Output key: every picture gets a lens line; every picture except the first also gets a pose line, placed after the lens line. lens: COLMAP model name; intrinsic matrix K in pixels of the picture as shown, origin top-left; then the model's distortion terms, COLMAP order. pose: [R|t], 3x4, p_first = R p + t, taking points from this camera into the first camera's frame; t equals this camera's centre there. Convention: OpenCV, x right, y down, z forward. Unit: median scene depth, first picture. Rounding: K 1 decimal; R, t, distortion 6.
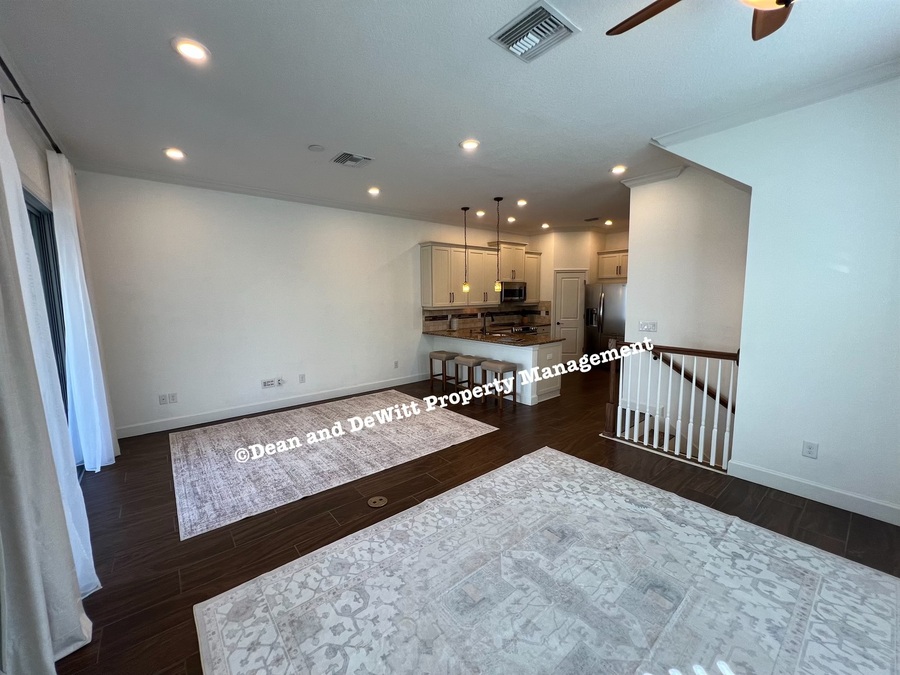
lens RADIAL K [[361.7, 0, 444.8], [0, 361.7, 336.5], [0, 0, 1]] dist [0.000523, 0.001442]
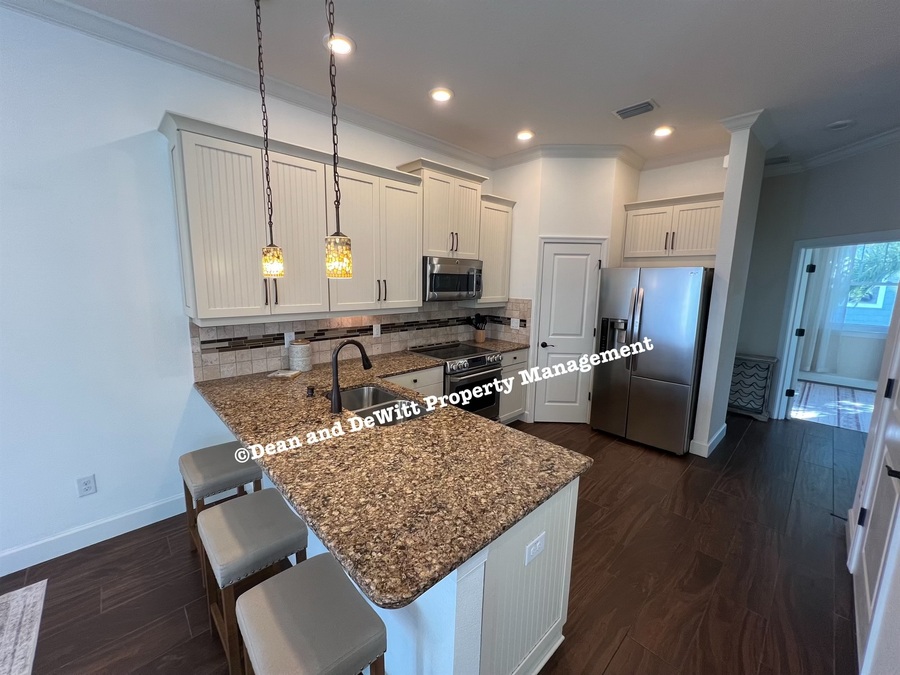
lens RADIAL K [[361.7, 0, 453.0], [0, 361.7, 338.0], [0, 0, 1]] dist [0.000523, 0.001442]
pose [[0.995892, 0.014154, 0.089431, 0.147629], [-0.018834, 0.998485, 0.051701, -0.072299], [-0.088564, -0.053173, 0.994650, 0.529906]]
